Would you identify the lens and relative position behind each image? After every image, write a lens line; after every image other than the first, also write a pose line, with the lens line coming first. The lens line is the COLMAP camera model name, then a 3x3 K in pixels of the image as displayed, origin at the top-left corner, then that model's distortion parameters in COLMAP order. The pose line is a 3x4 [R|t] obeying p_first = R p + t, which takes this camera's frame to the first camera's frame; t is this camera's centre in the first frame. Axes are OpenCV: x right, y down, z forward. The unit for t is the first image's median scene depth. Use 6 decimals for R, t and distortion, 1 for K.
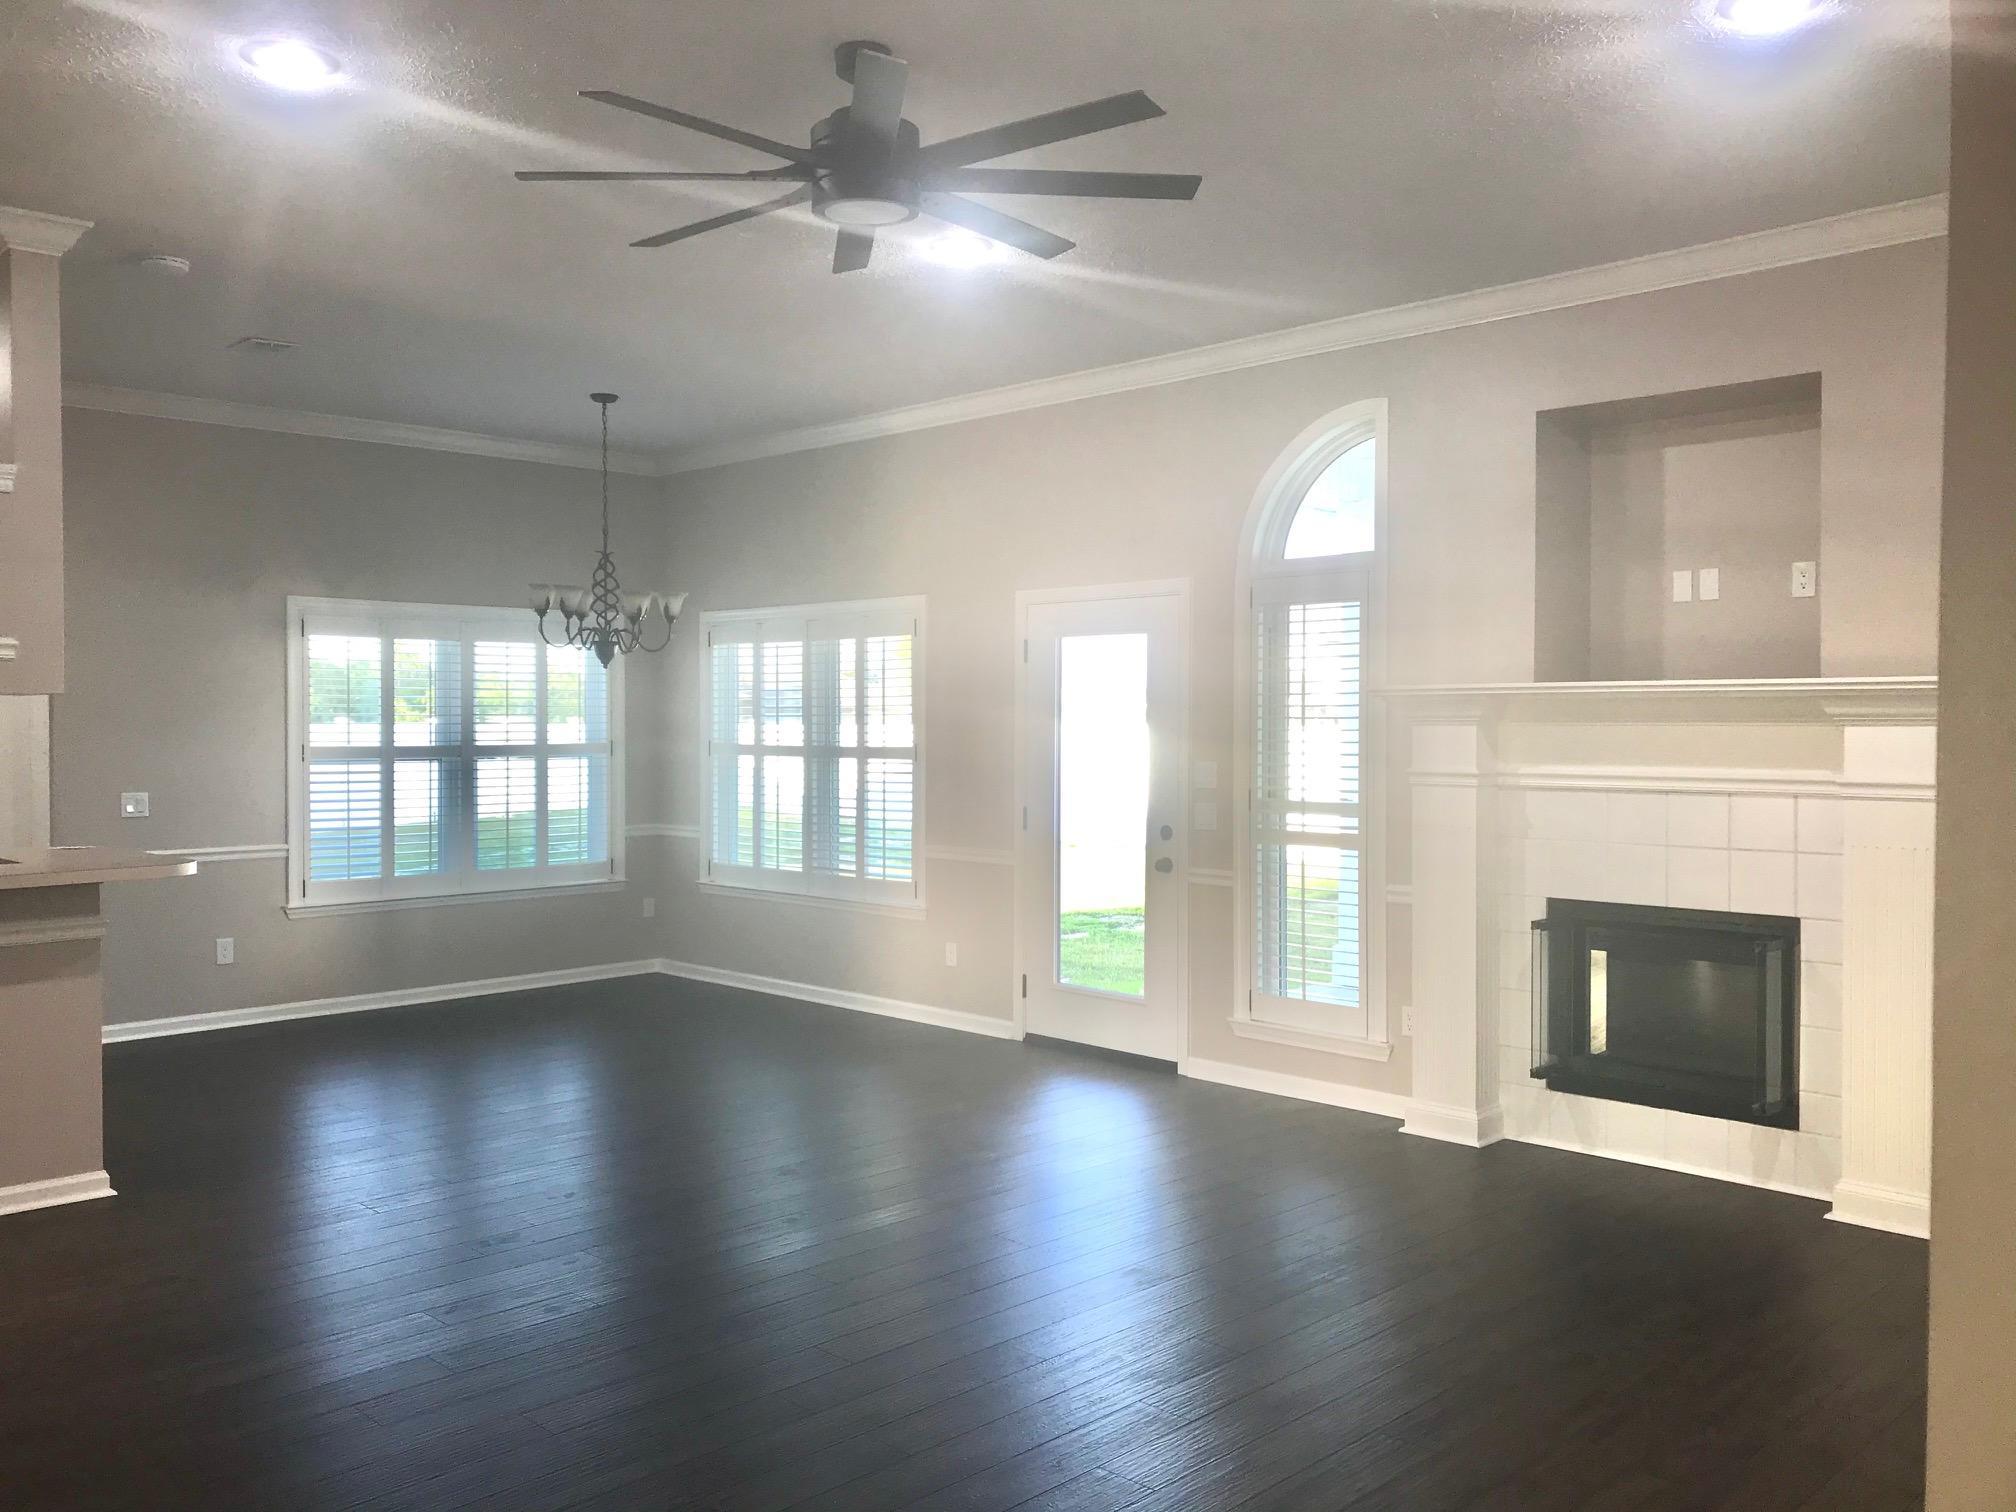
lens RADIAL K [[1655.3, 0, 1008.0], [0, 1655.3, 756.0], [0, 0, 1]] dist [0.013727, 0.003108]
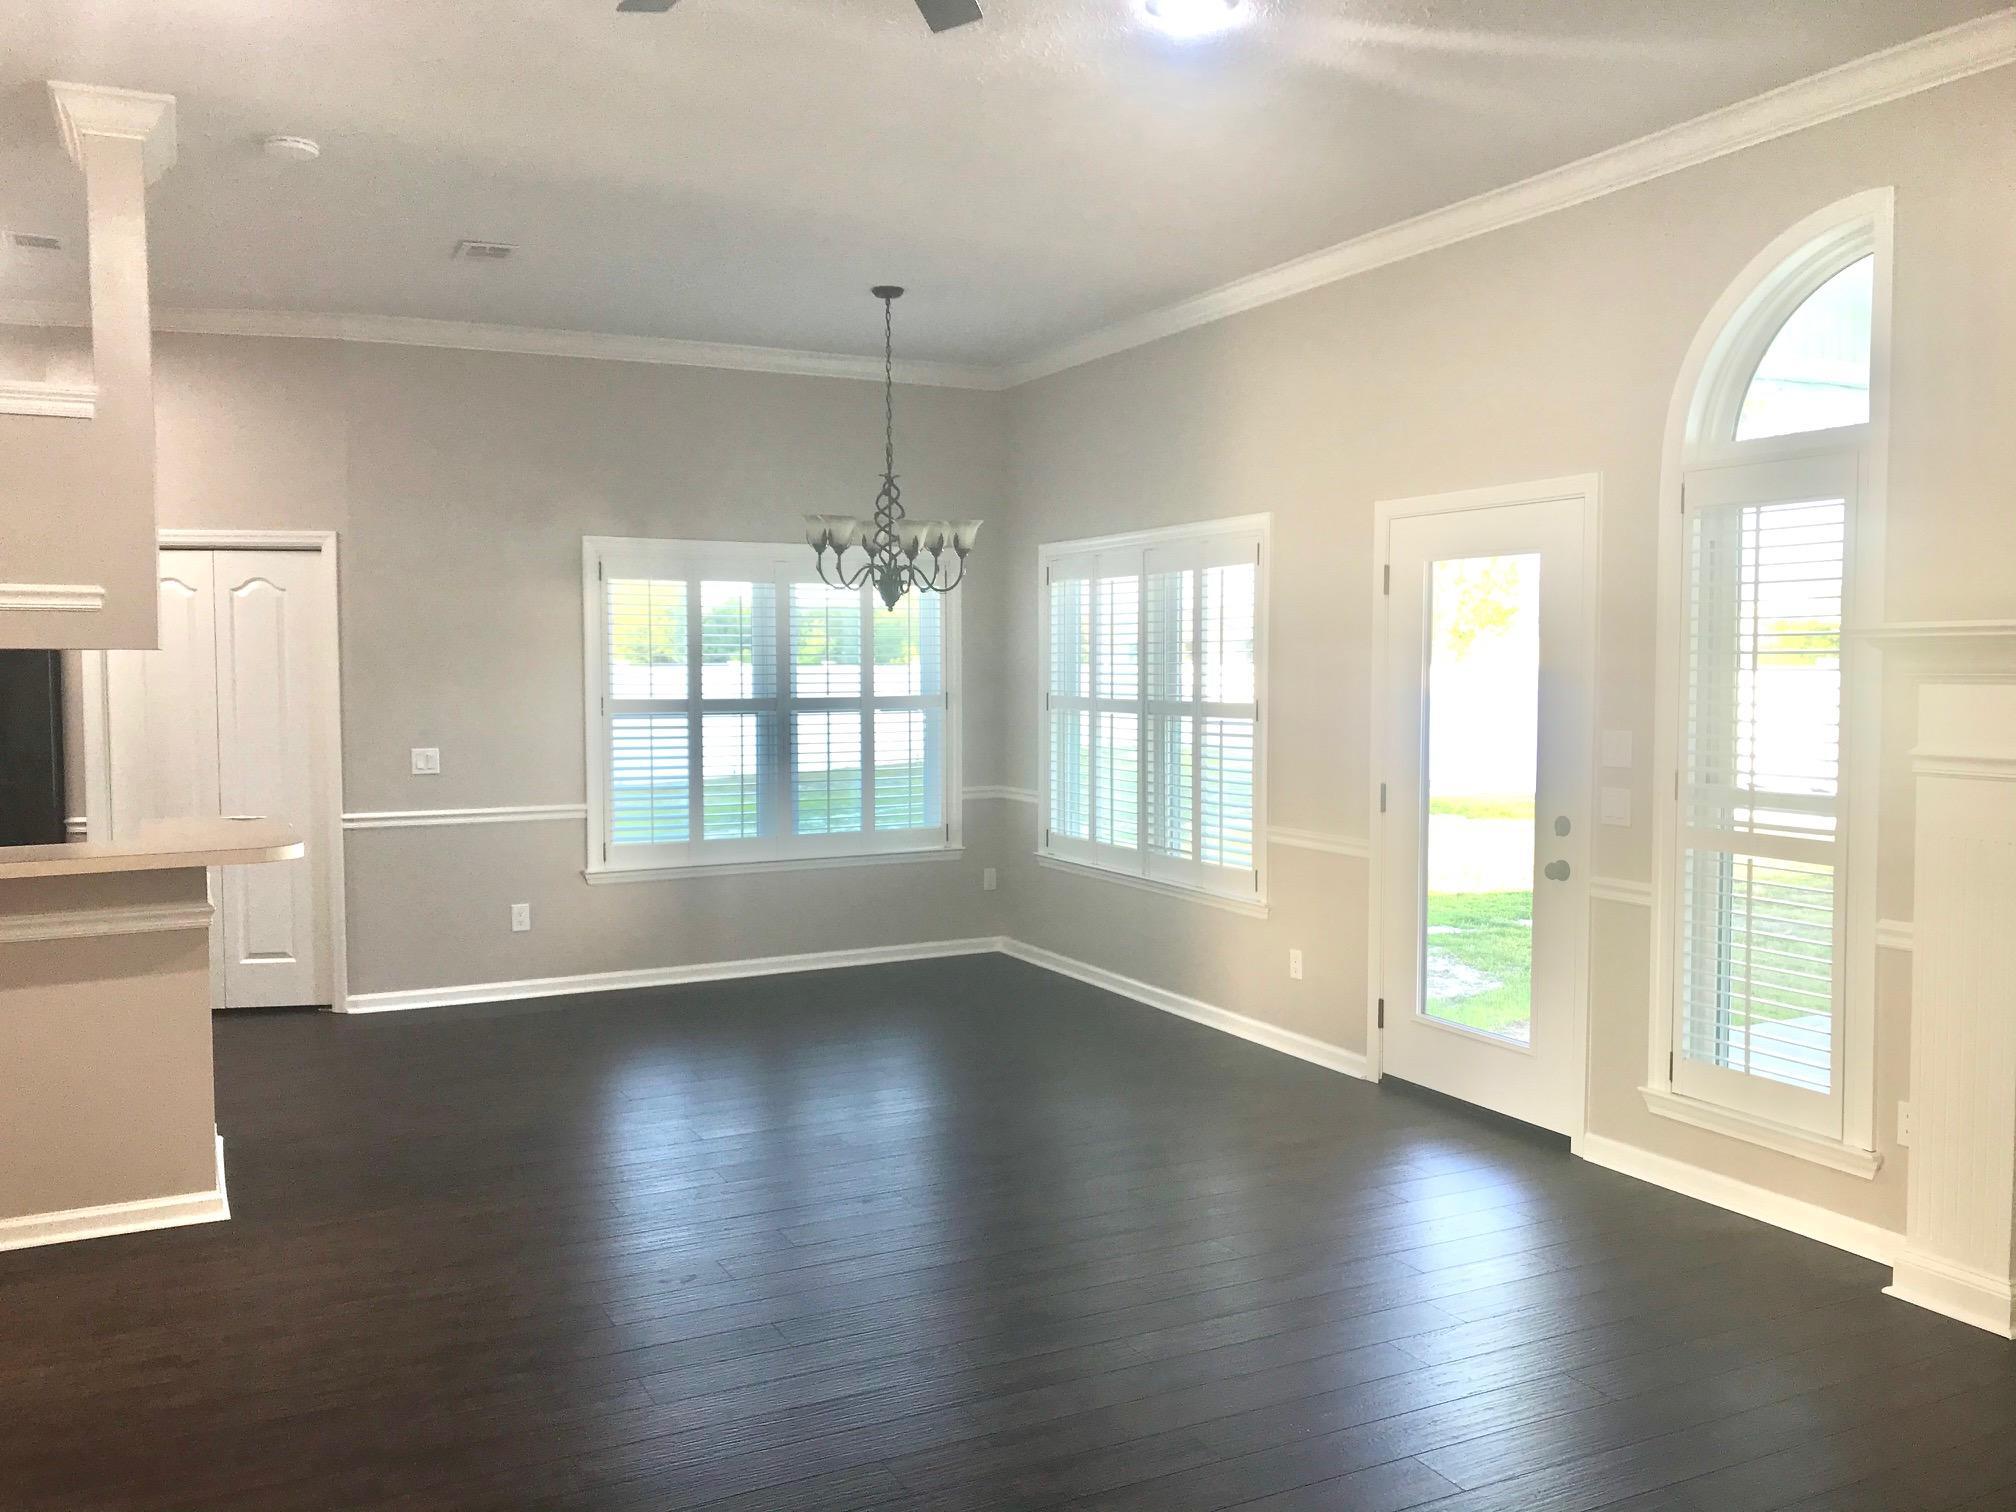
lens RADIAL K [[1634.6, 0, 1008.0], [0, 1634.6, 756.0], [0, 0, 1]] dist [-0.006609, -0.008503]
pose [[0.951012, 0.015153, -0.308782, 0.072015], [-0.003736, 0.999288, 0.037533, -0.009123], [0.309131, -0.034541, 0.950392, 0.197409]]
